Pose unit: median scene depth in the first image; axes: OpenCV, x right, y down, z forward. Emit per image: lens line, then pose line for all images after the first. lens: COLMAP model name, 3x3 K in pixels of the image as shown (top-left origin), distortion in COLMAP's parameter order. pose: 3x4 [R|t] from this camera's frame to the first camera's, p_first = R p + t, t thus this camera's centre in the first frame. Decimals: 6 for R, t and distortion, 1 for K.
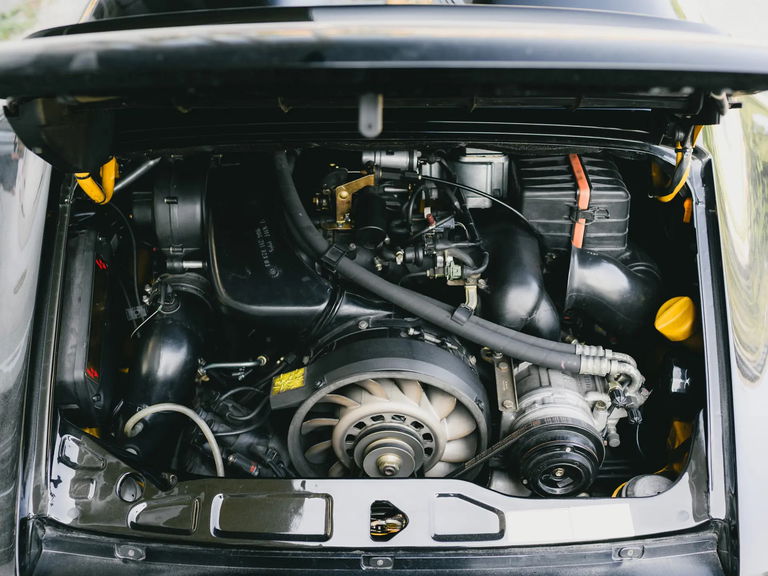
lens RADIAL K [[828.0, 0, 384.0], [0, 828.0, 288.0], [0, 0, 1]] dist [-0.008237, -0.002403]
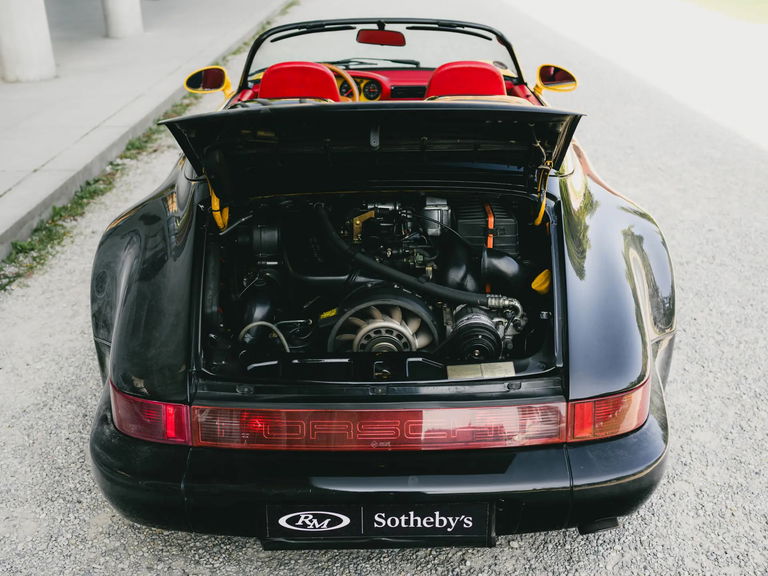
lens RADIAL K [[828.0, 0, 384.0], [0, 828.0, 288.0], [0, 0, 1]] dist [-0.008237, -0.002403]
pose [[0.999905, -0.013579, -0.002167, 0.011143], [0.012713, 0.972960, -0.230622, 0.461570], [0.005240, 0.230572, 0.973041, -0.754042]]
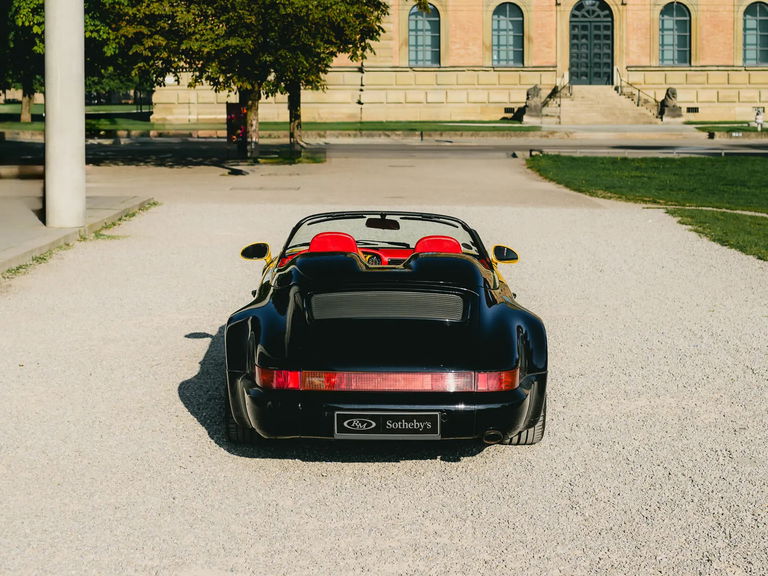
lens RADIAL K [[828.0, 0, 384.0], [0, 828.0, 288.0], [0, 0, 1]] dist [-0.008237, -0.002403]
pose [[0.999892, 0.005454, 0.013619, -0.080799], [0.001147, 0.896417, -0.443211, 1.583814], [-0.014625, 0.443179, 0.896314, -2.543462]]
